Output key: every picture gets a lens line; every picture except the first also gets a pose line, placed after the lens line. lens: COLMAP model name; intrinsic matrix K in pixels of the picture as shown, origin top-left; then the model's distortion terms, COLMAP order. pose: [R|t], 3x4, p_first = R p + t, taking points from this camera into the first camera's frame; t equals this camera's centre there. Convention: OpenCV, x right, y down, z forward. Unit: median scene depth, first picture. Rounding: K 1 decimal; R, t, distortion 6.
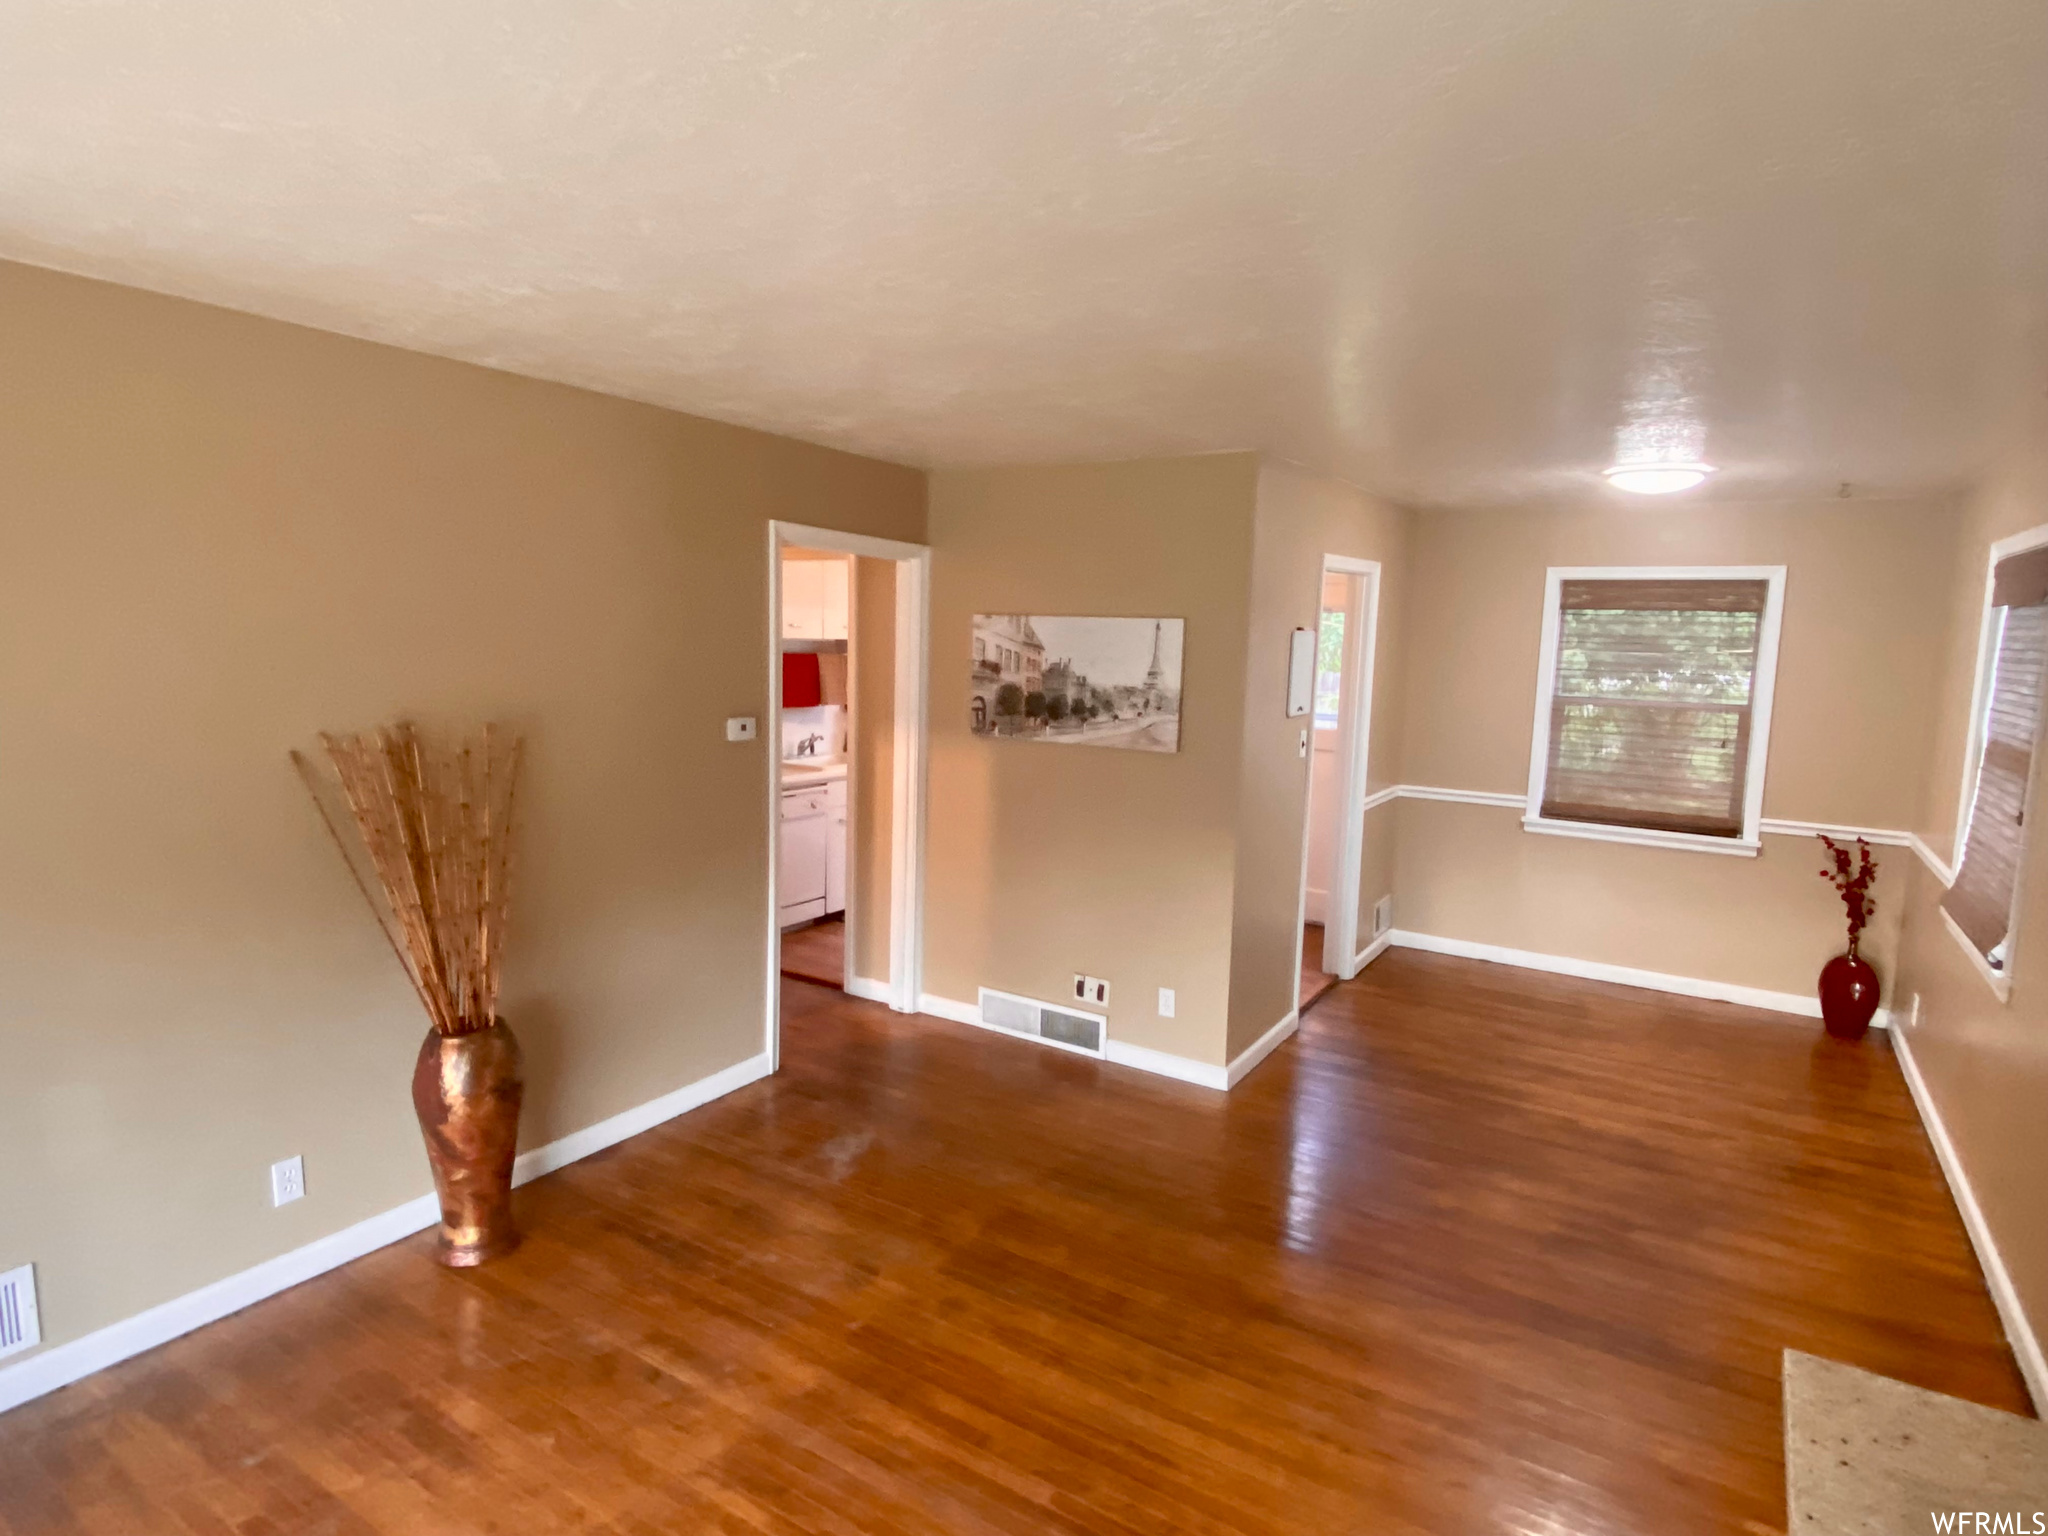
lens RADIAL K [[1087.3, 0, 1022.8], [0, 1087.3, 753.5], [0, 0, 1]] dist [0.002051, -0.000975]
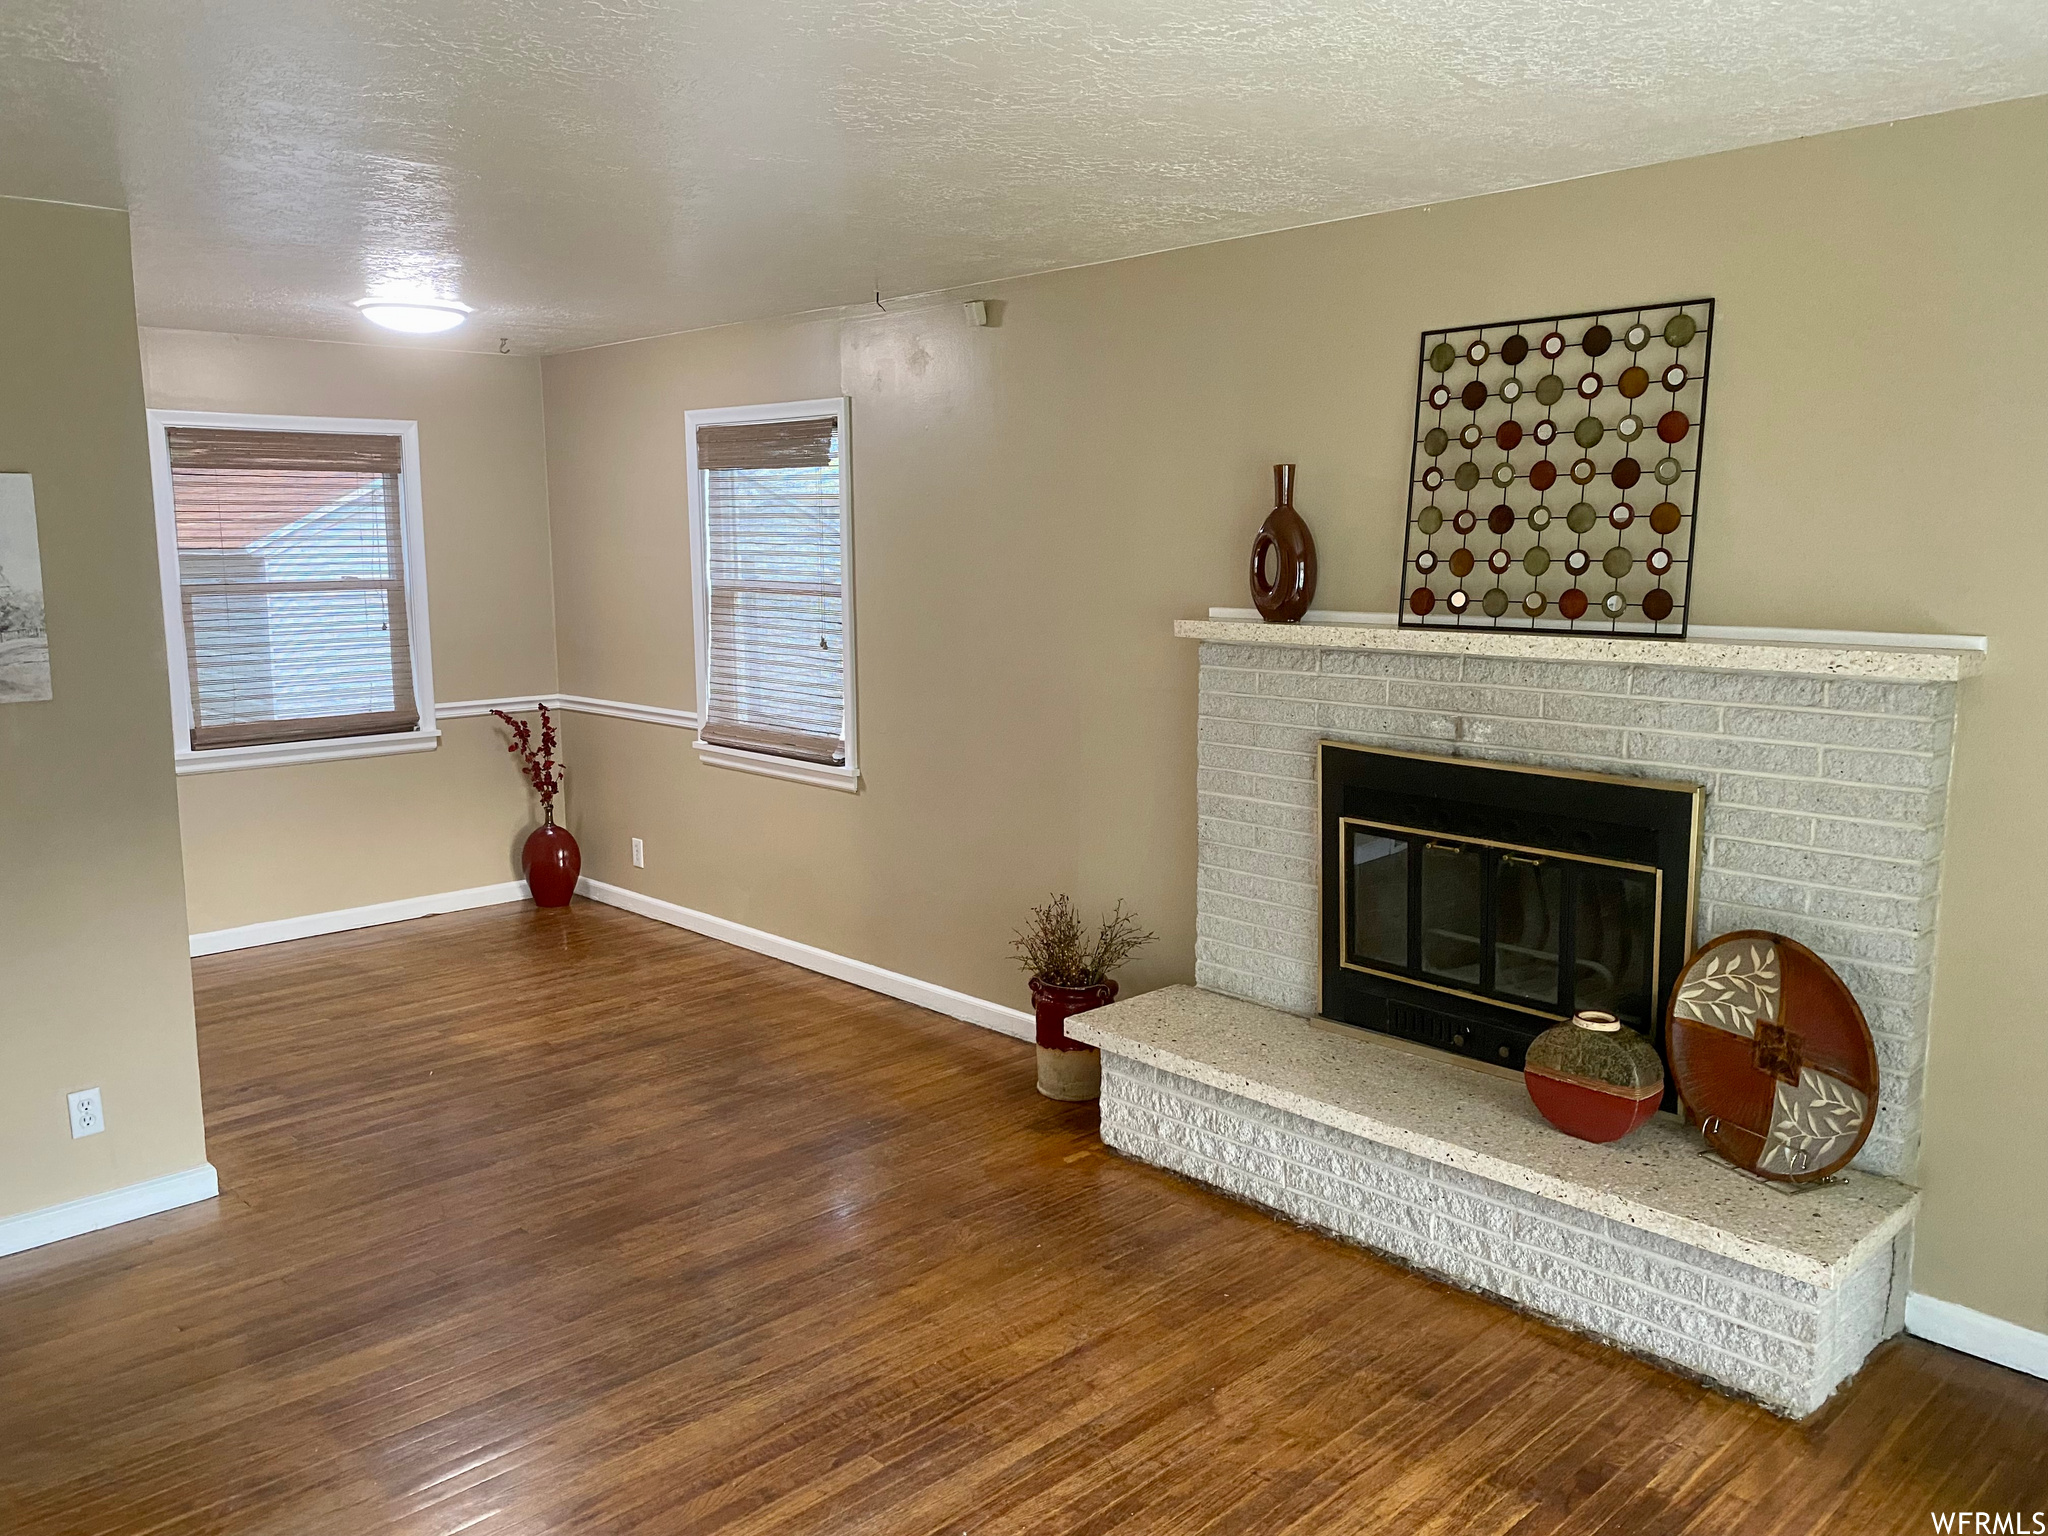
lens RADIAL K [[1536.9, 0, 1021.2], [0, 1536.9, 776.5], [0, 0, 1]] dist [-0.004017, 0.001183]
pose [[0.244777, -0.180067, 0.952712, -0.465392], [0.120420, 0.980641, 0.154407, -0.021705], [-0.962072, 0.076930, 0.261722, 0.226325]]
